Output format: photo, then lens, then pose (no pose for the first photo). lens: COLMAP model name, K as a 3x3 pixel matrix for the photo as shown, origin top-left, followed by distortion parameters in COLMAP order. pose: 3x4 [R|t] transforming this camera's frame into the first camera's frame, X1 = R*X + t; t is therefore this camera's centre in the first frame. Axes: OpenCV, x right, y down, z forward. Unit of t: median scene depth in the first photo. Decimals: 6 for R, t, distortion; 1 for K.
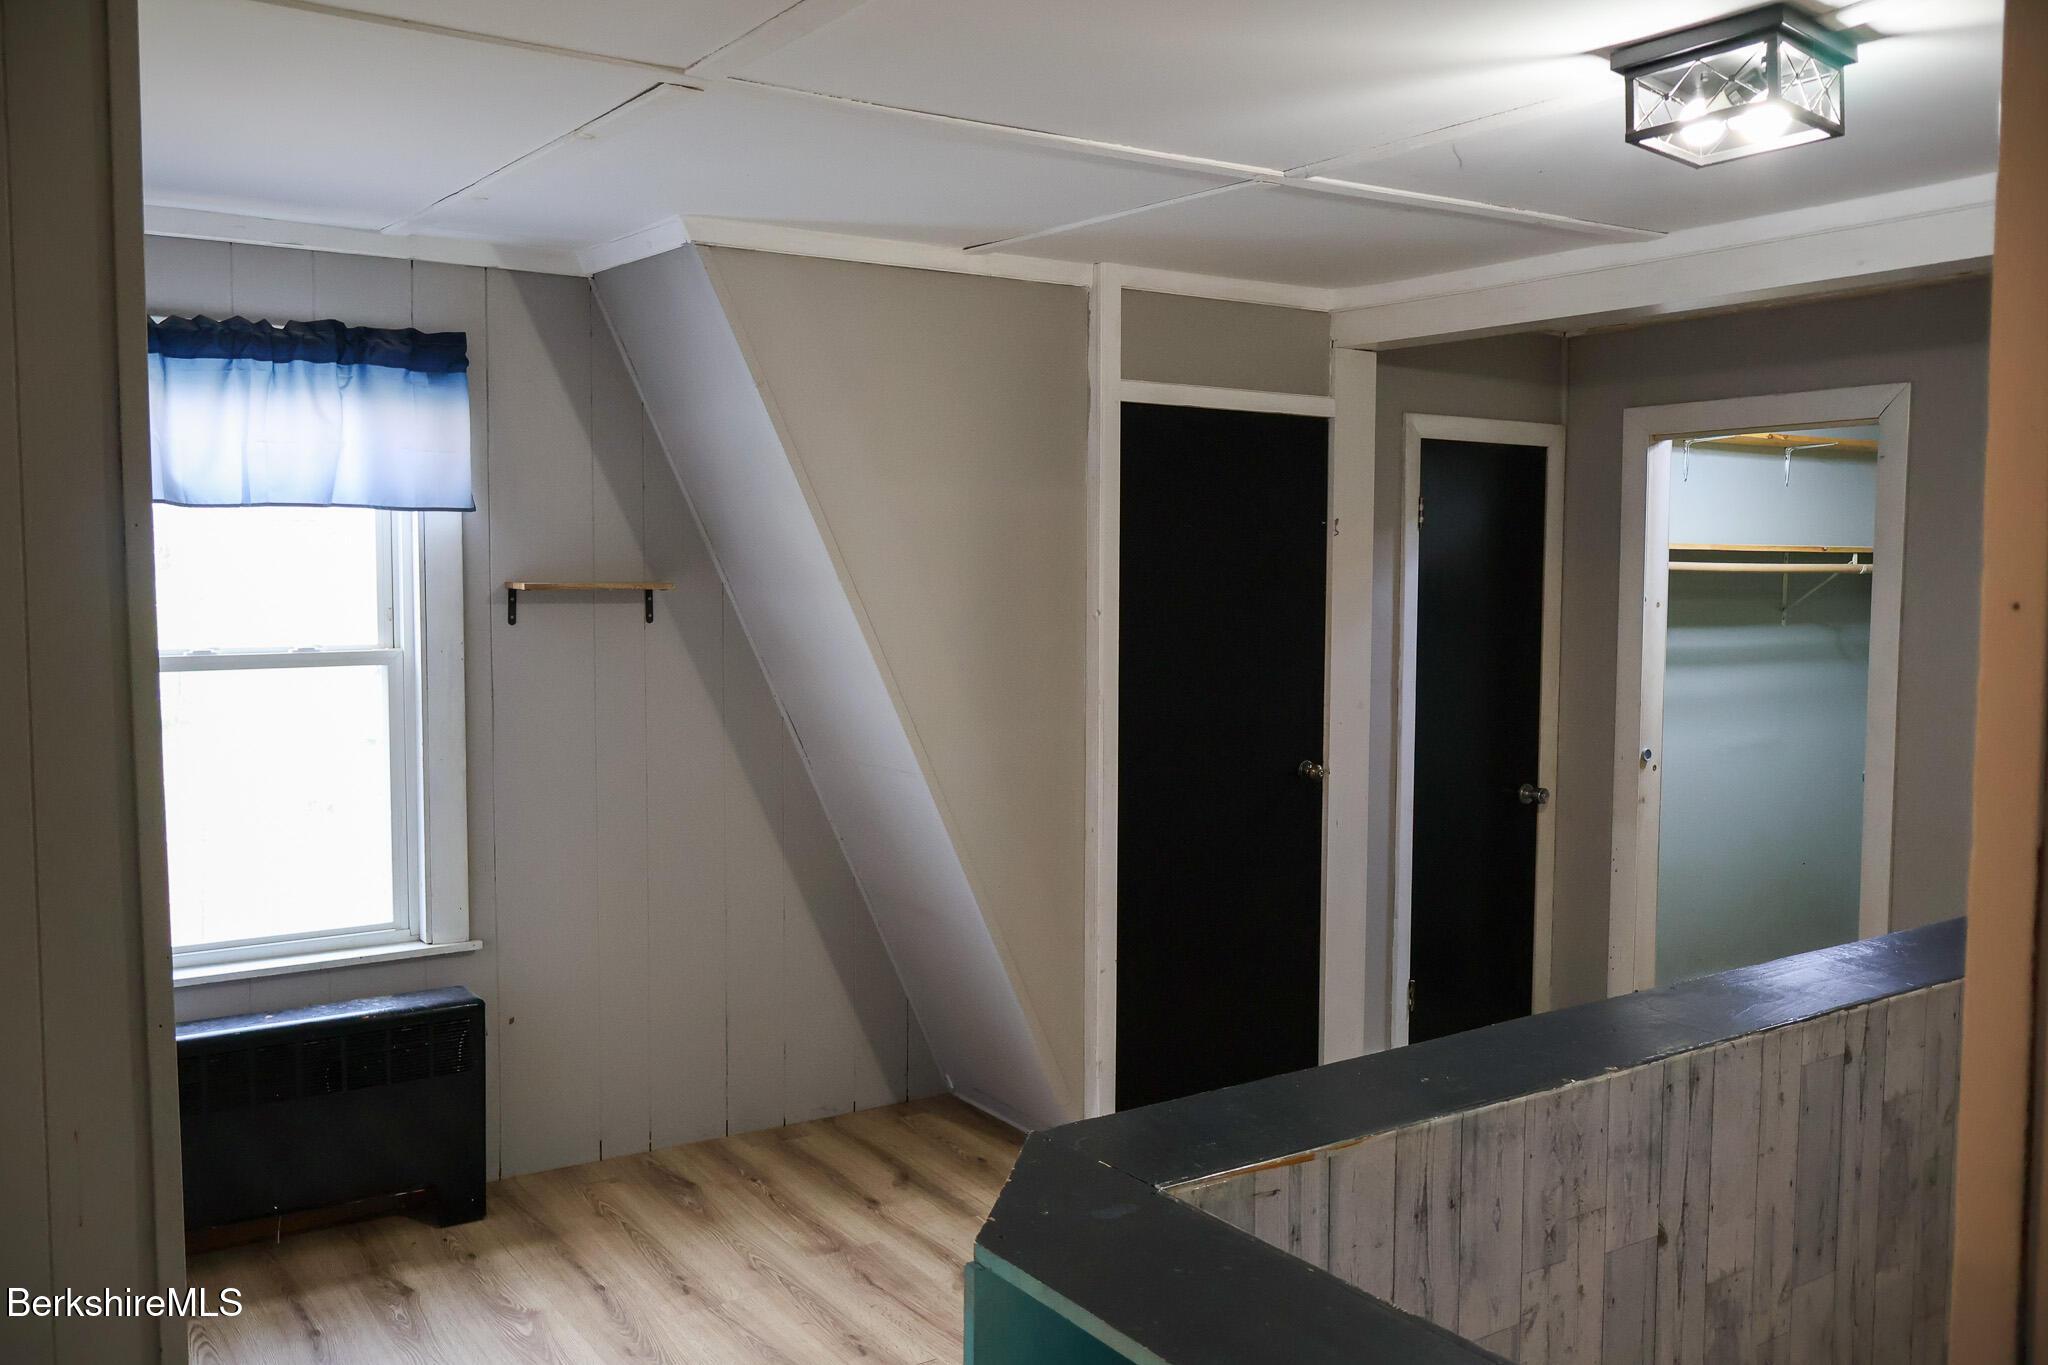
lens RADIAL K [[1723.6, 0, 1025.7], [0, 1723.6, 677.8], [0, 0, 1]] dist [0.013072, -0.004922]
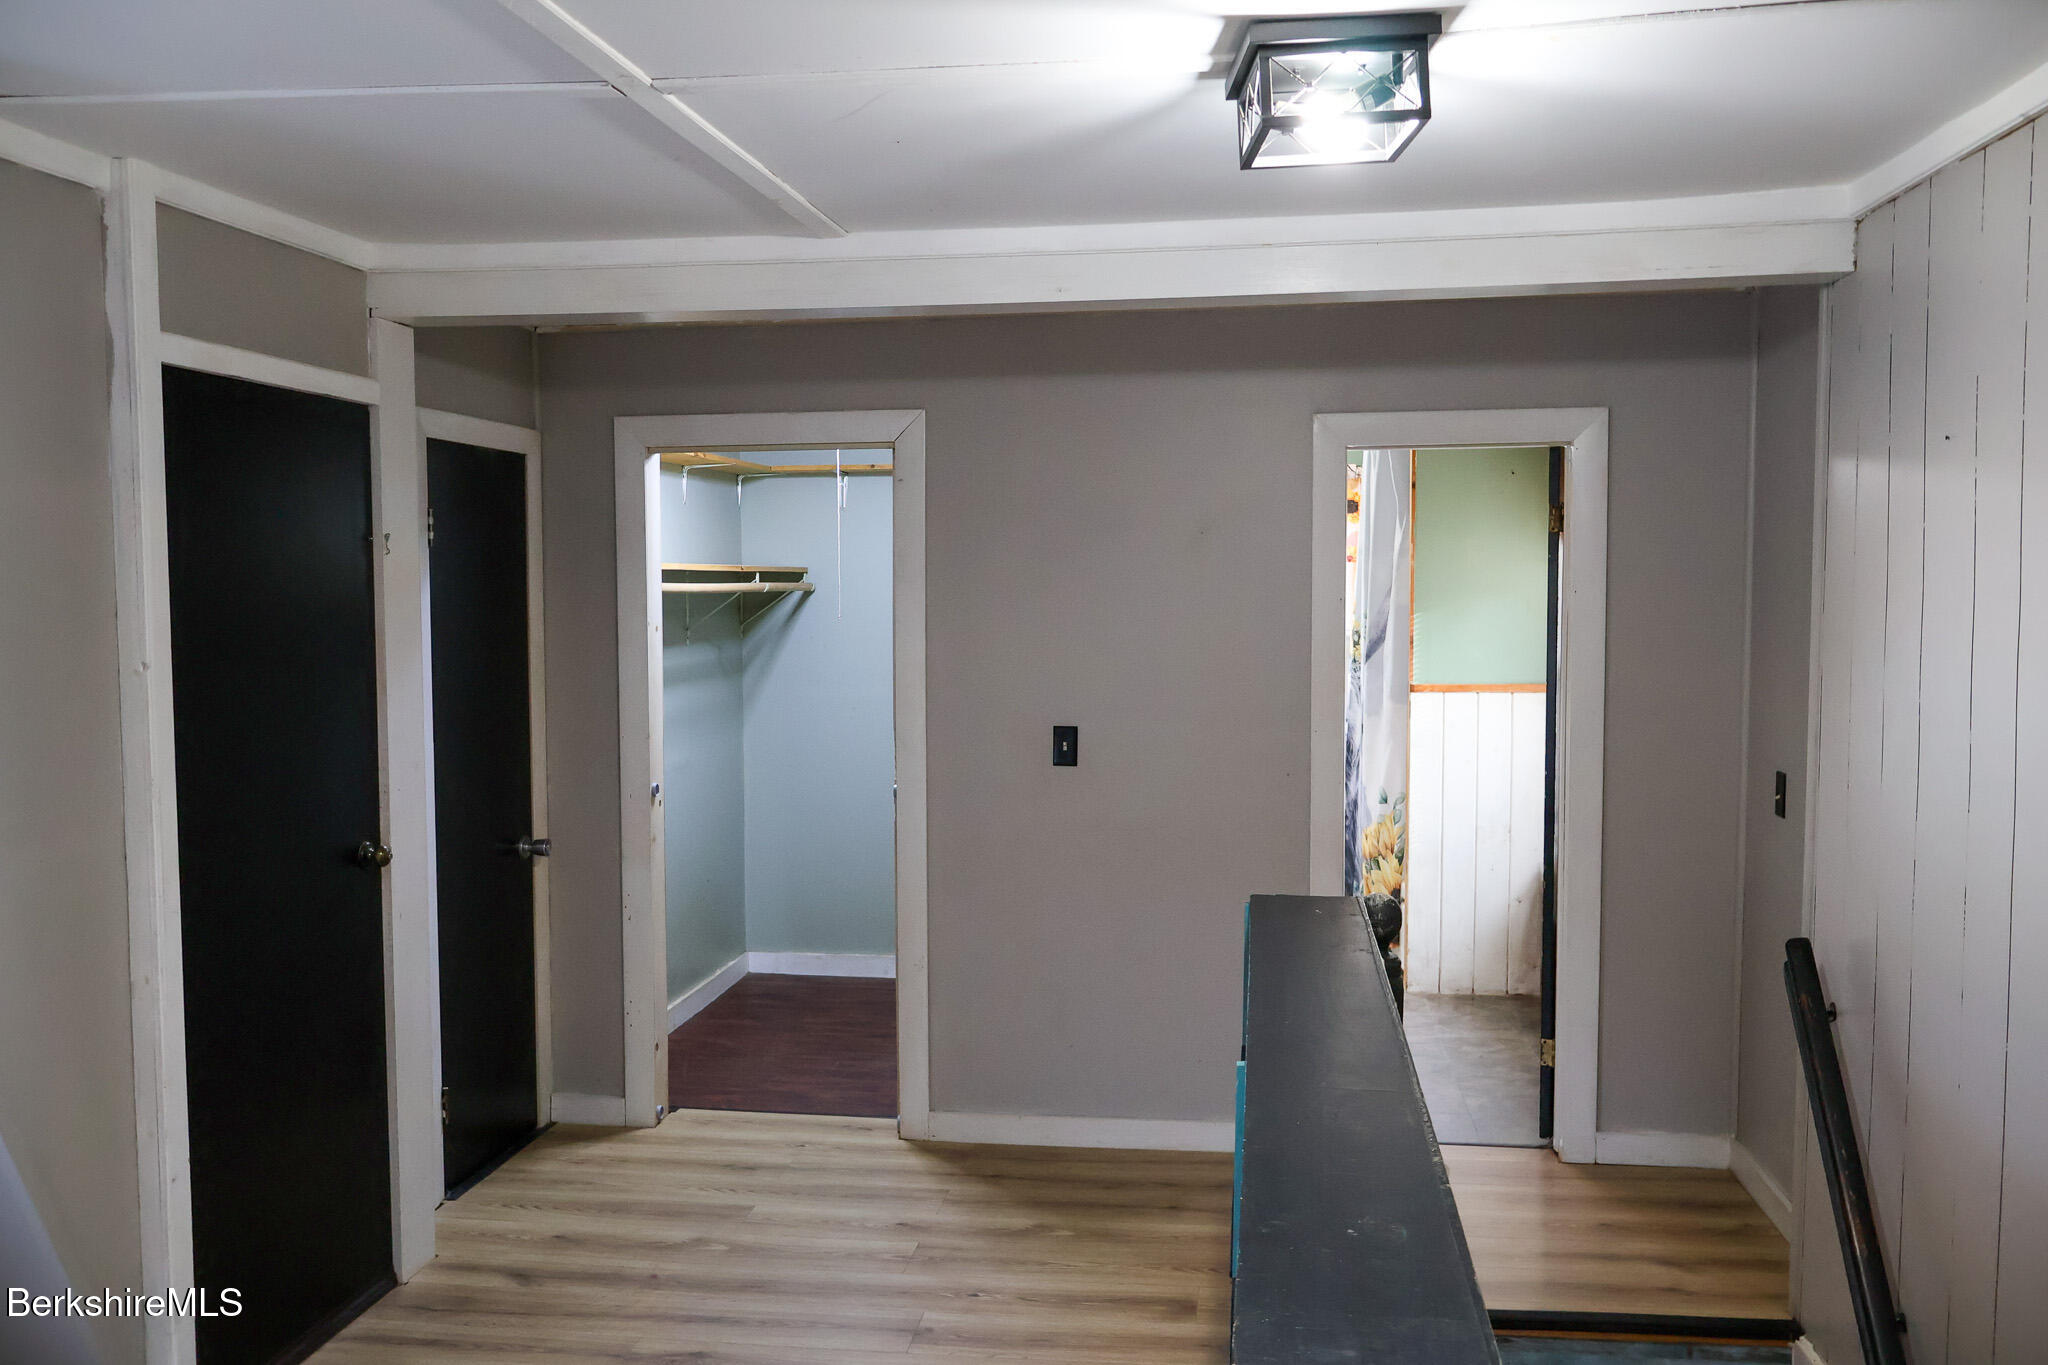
lens RADIAL K [[1723.6, 0, 1026.2], [0, 1723.6, 691.4], [0, 0, 1]] dist [0.013072, -0.004922]
pose [[0.673910, -0.056437, 0.736655, -0.195682], [0.056473, 0.998096, 0.024804, -0.021286], [-0.736652, 0.024886, 0.675814, 0.230138]]
